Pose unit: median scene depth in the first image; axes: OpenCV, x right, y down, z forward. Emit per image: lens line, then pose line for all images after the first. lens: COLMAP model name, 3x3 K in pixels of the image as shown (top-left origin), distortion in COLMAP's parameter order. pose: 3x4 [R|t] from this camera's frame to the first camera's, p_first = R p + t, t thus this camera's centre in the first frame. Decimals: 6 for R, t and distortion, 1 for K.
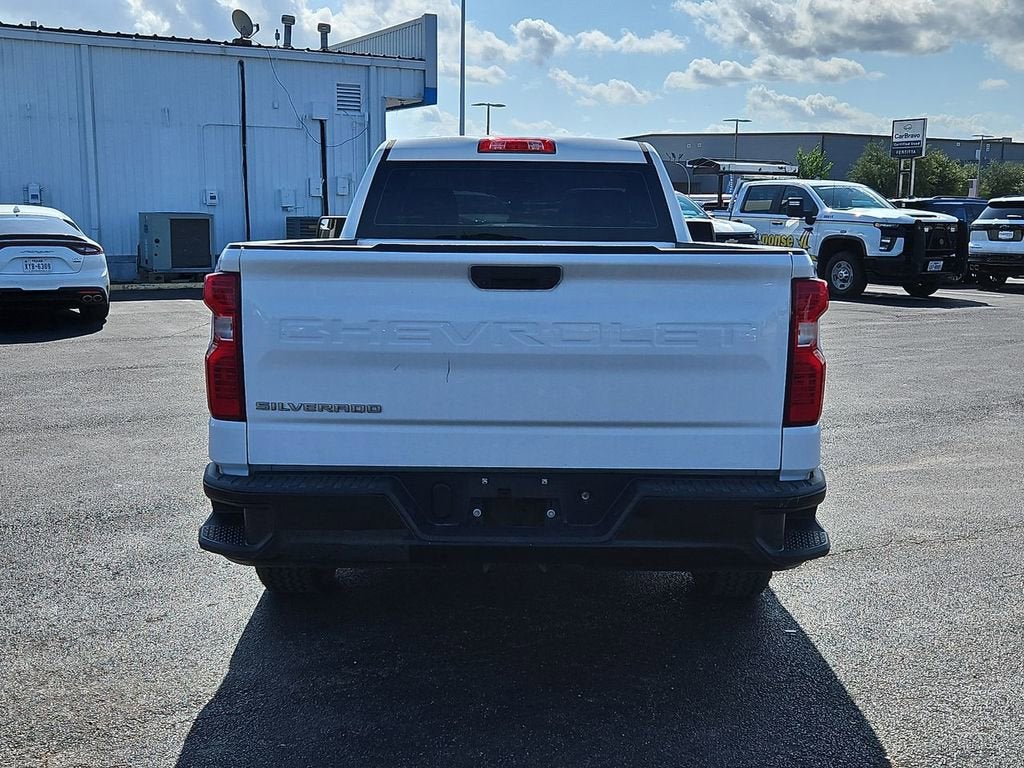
lens RADIAL K [[1179.5, 0, 509.9], [0, 1179.5, 391.9], [0, 0, 1]] dist [0.071567, 0.000000]
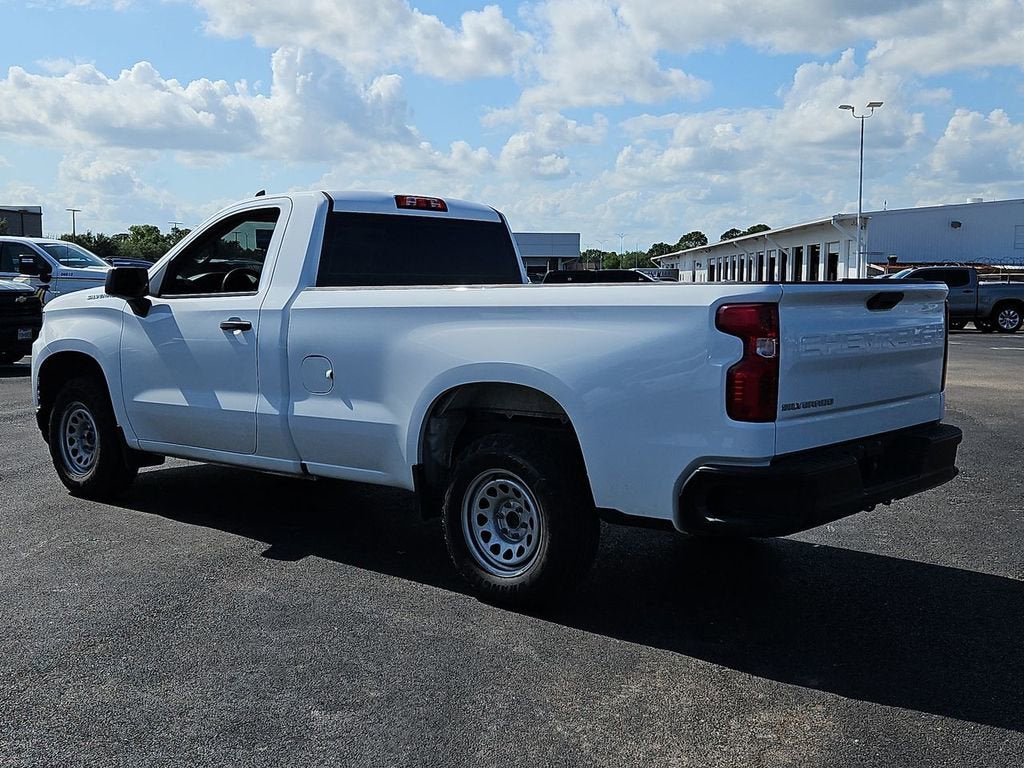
lens RADIAL K [[1179.5, 0, 479.4], [0, 1179.5, 371.2], [0, 0, 1]] dist [0.071567, 0.000000]
pose [[0.679262, -0.057438, 0.731645, -0.784140], [0.107663, 0.993946, -0.021924, -0.019375], [-0.725956, 0.093663, 0.681334, 0.213668]]
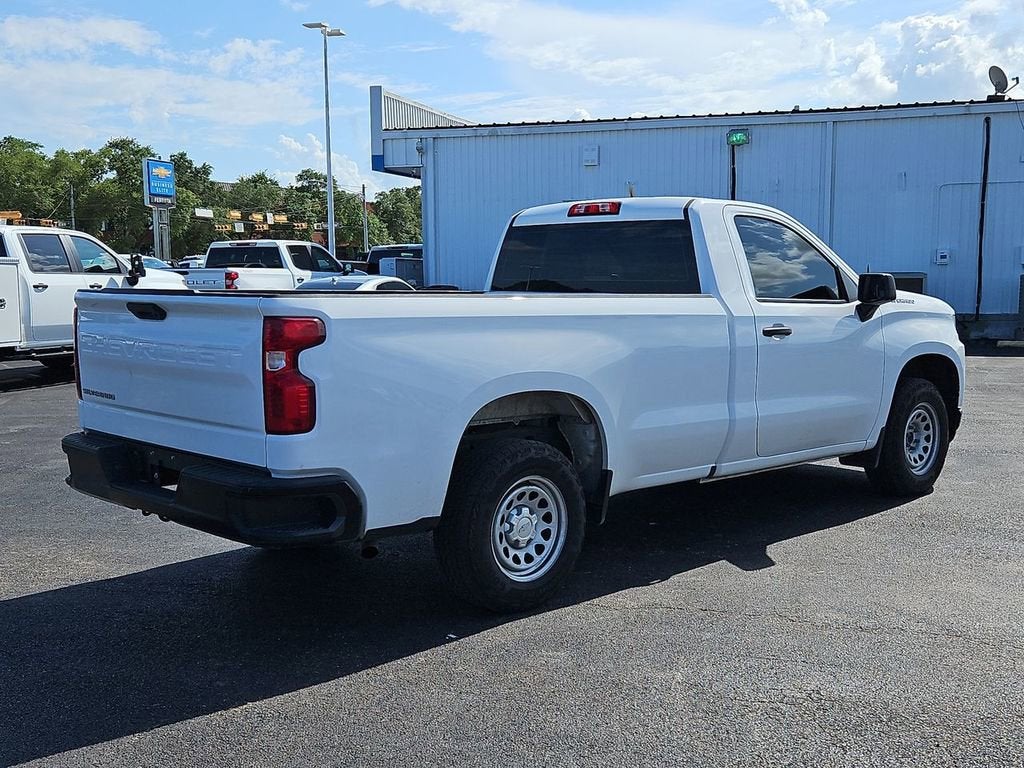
lens RADIAL K [[1179.5, 0, 520.2], [0, 1179.5, 408.9], [0, 0, 1]] dist [0.071567, 0.000000]
pose [[0.696002, 0.075208, -0.714091, 0.771317], [-0.102070, 0.994763, 0.005284, -0.017998], [0.710748, 0.069210, 0.700033, 0.179155]]
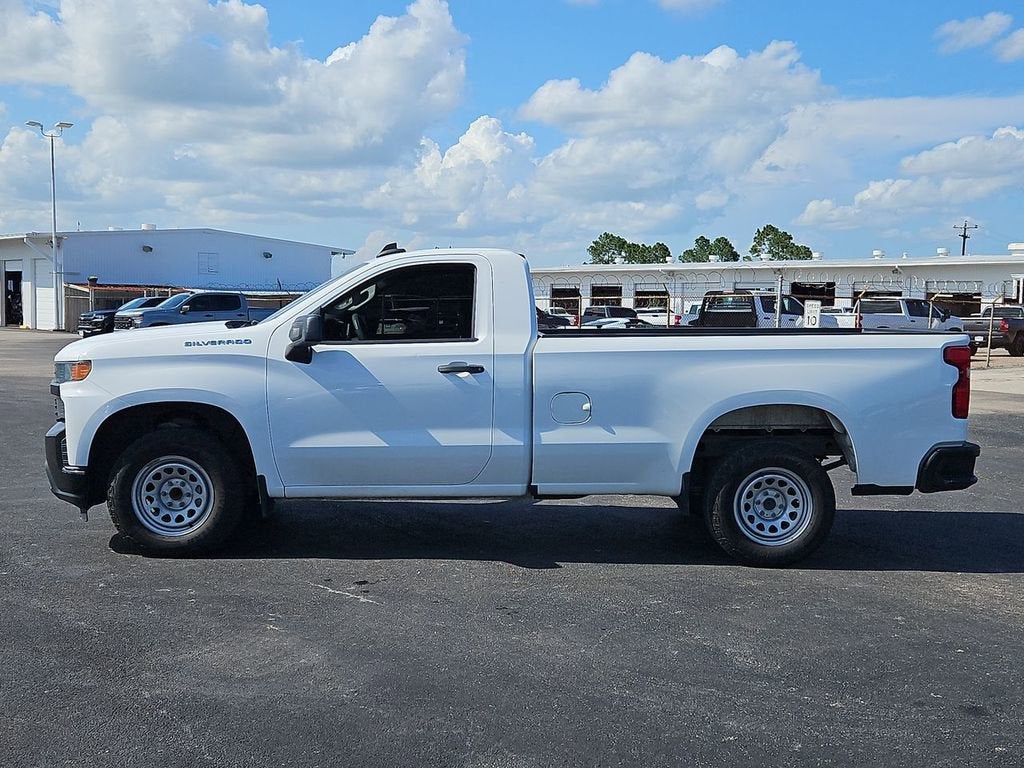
lens RADIAL K [[1179.5, 0, 518.7], [0, 1179.5, 379.7], [0, 0, 1]] dist [0.071567, 0.000000]
pose [[-0.019983, -0.066726, 0.997571, -1.451234], [0.135079, 0.988442, 0.068821, -0.204415], [-0.990633, 0.136126, -0.010739, 1.247177]]
